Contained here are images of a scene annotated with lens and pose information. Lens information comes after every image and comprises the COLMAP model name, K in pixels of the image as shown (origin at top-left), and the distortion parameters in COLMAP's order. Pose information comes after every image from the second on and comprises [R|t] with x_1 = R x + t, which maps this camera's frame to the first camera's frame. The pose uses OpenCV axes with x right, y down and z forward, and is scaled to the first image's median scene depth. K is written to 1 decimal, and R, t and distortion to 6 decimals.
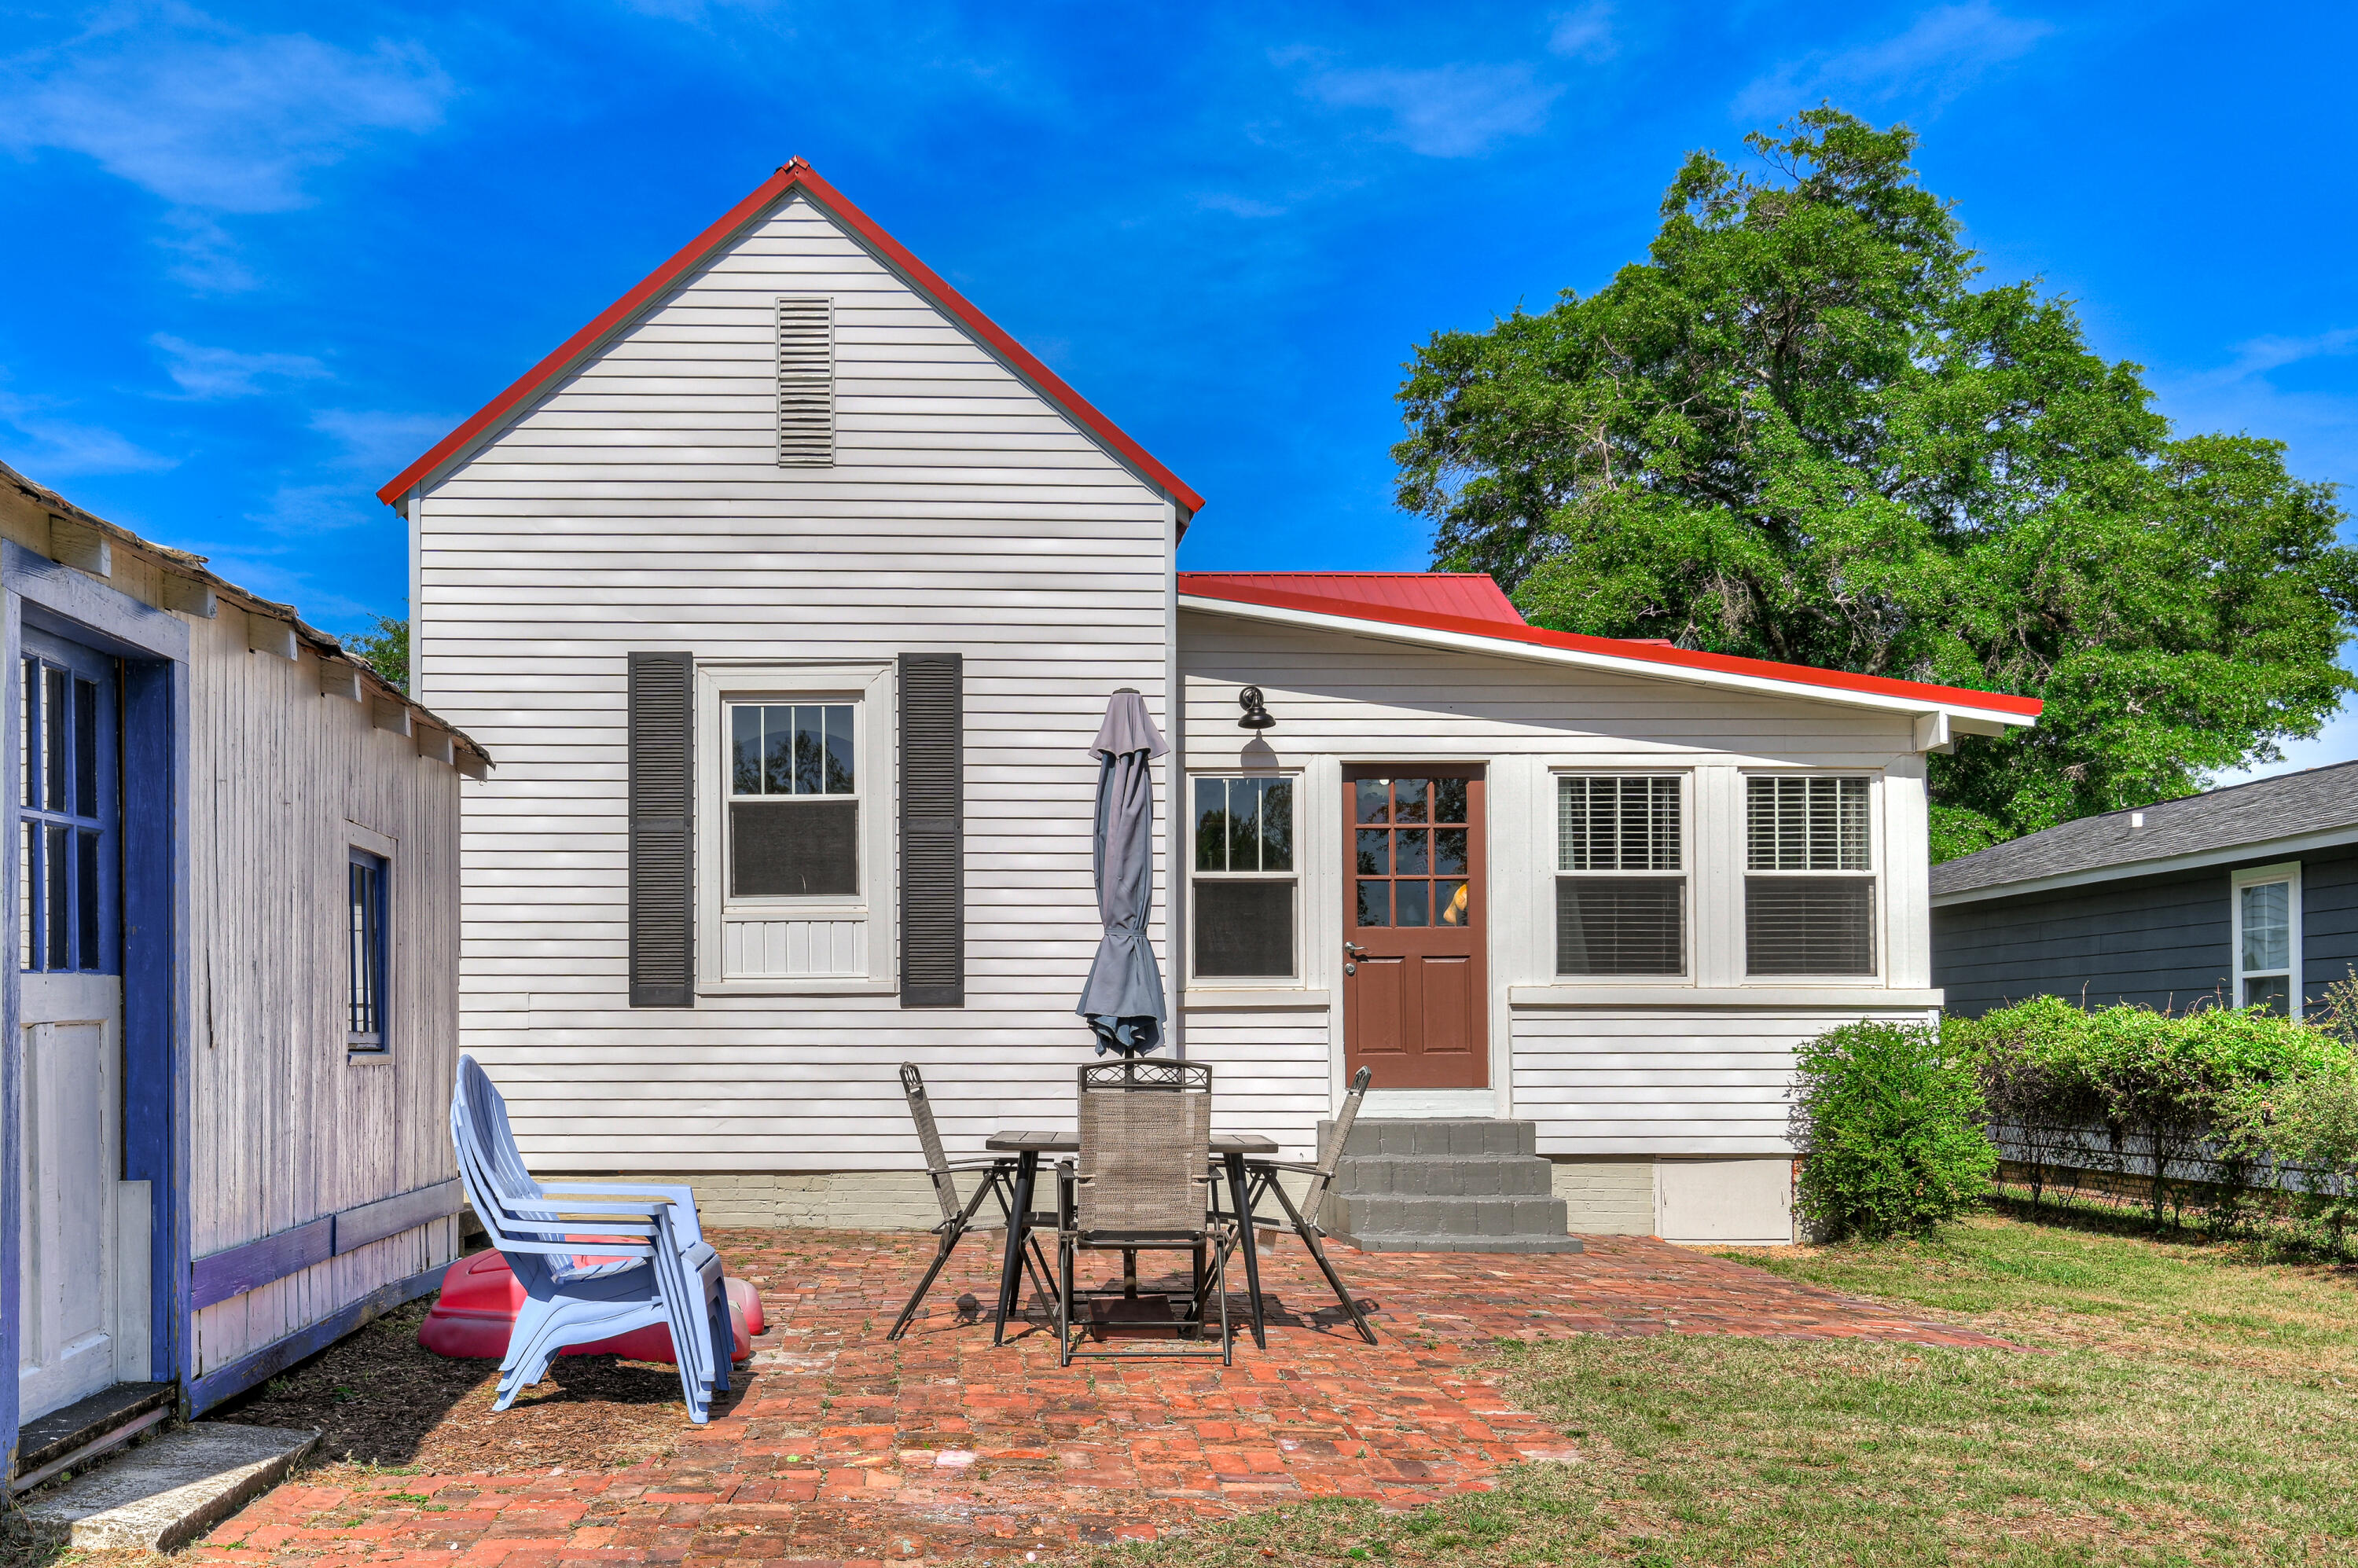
lens RADIAL K [[2486.2, 0, 919.1], [0, 2486.2, 1017.5], [0, 0, 1]] dist [0.038544, 0.012609]
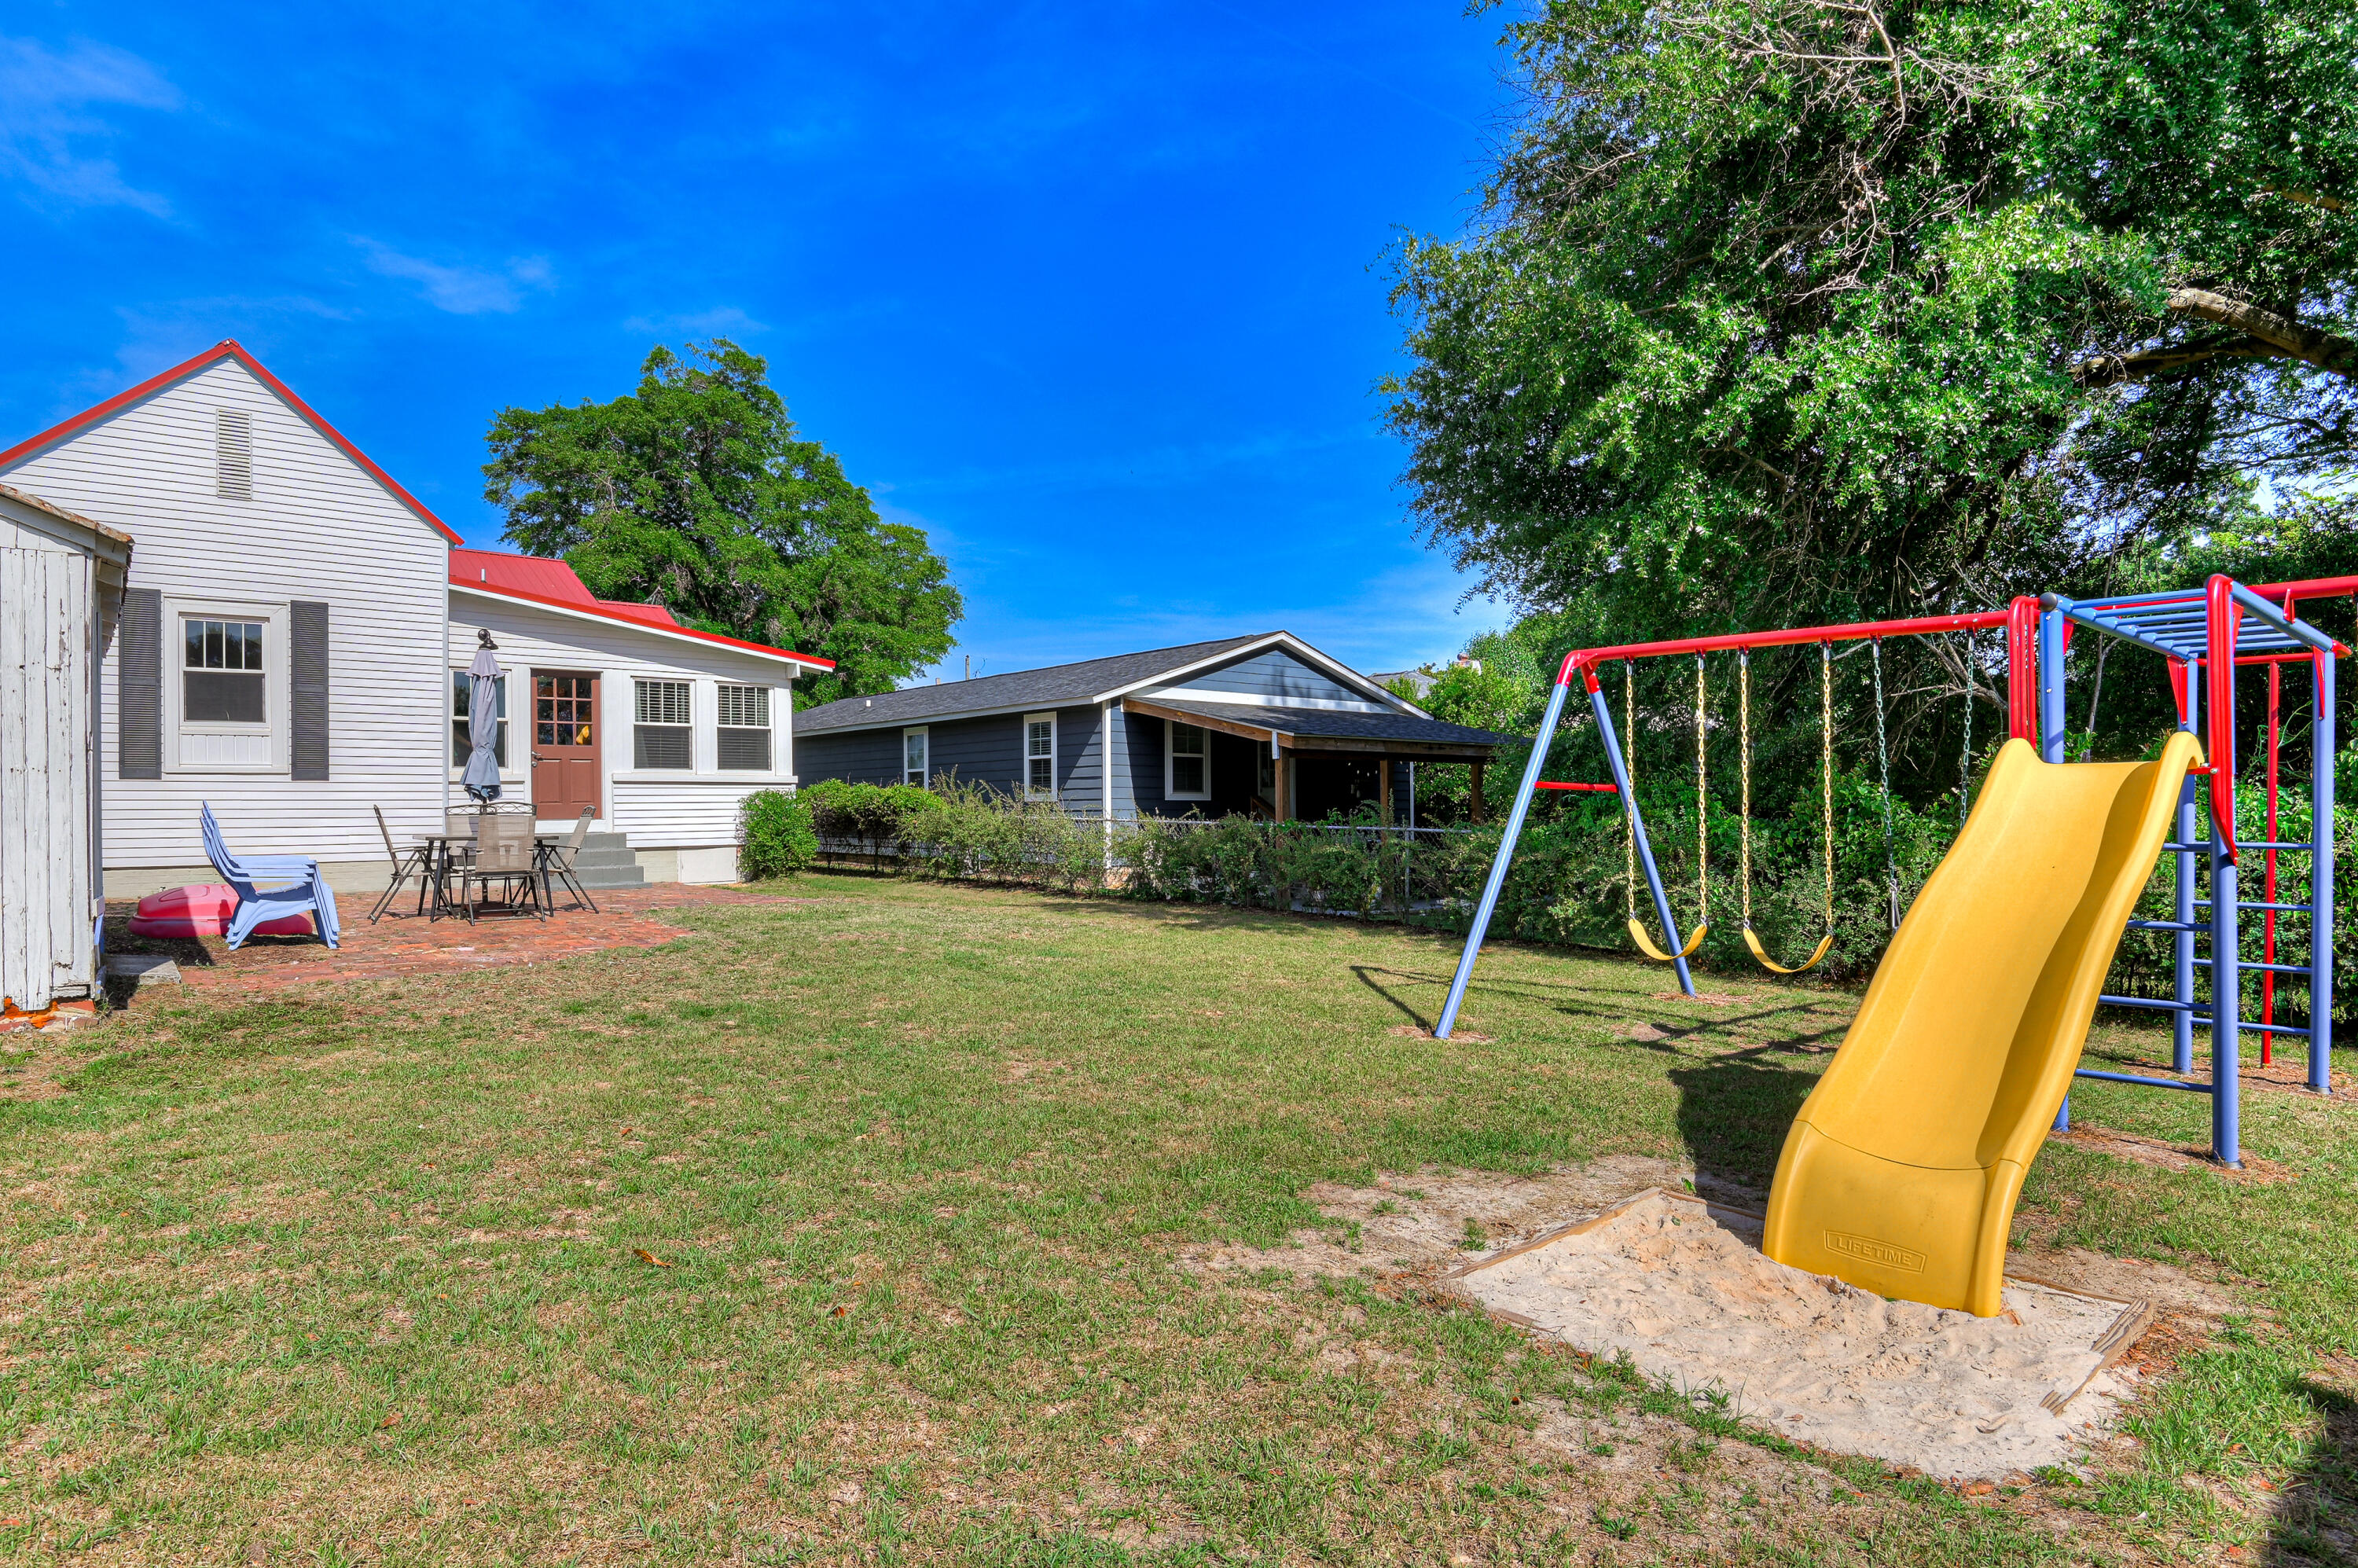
lens RADIAL K [[1333.5, 0, 1179.0], [0, 1333.5, 784.0], [0, 0, 1]] dist [0.054043, -0.068867]
pose [[0.777022, 0.005282, 0.629452, -0.126216], [-0.002799, 0.999984, -0.004937, 0.001914], [-0.629467, 0.002074, 0.777024, -0.255331]]
